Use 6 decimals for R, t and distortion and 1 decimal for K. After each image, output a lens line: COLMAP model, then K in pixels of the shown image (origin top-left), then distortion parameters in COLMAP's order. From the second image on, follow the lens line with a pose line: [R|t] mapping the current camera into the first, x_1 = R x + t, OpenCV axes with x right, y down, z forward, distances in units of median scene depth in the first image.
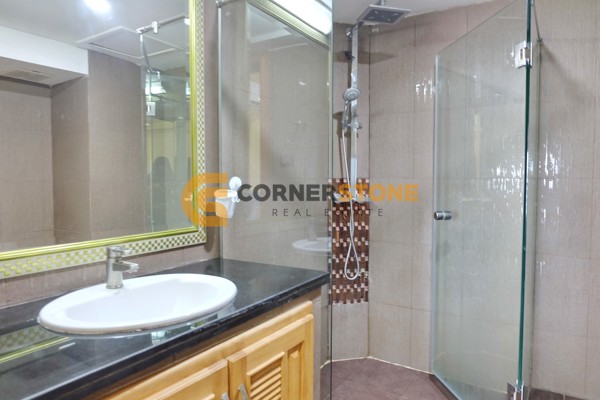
lens RADIAL K [[410.5, 0, 301.7], [0, 410.5, 202.9], [0, 0, 1]] dist [-0.046478, 0.047199]
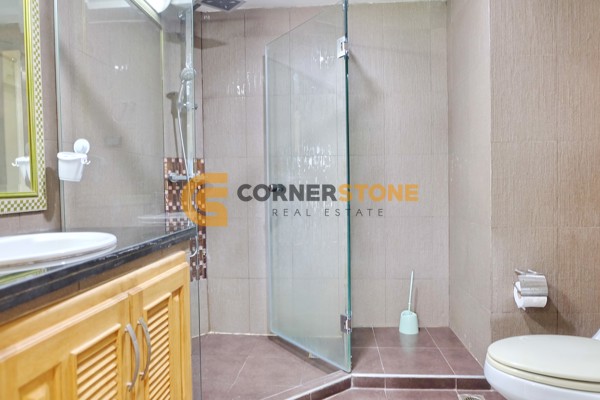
lens RADIAL K [[410.5, 0, 301.3], [0, 410.5, 197.9], [0, 0, 1]] dist [-0.046478, 0.047199]
pose [[0.889163, -0.025526, 0.456878, -0.102266], [0.038629, 0.999066, -0.019360, 0.077388], [-0.455957, 0.034863, 0.889319, -0.032385]]
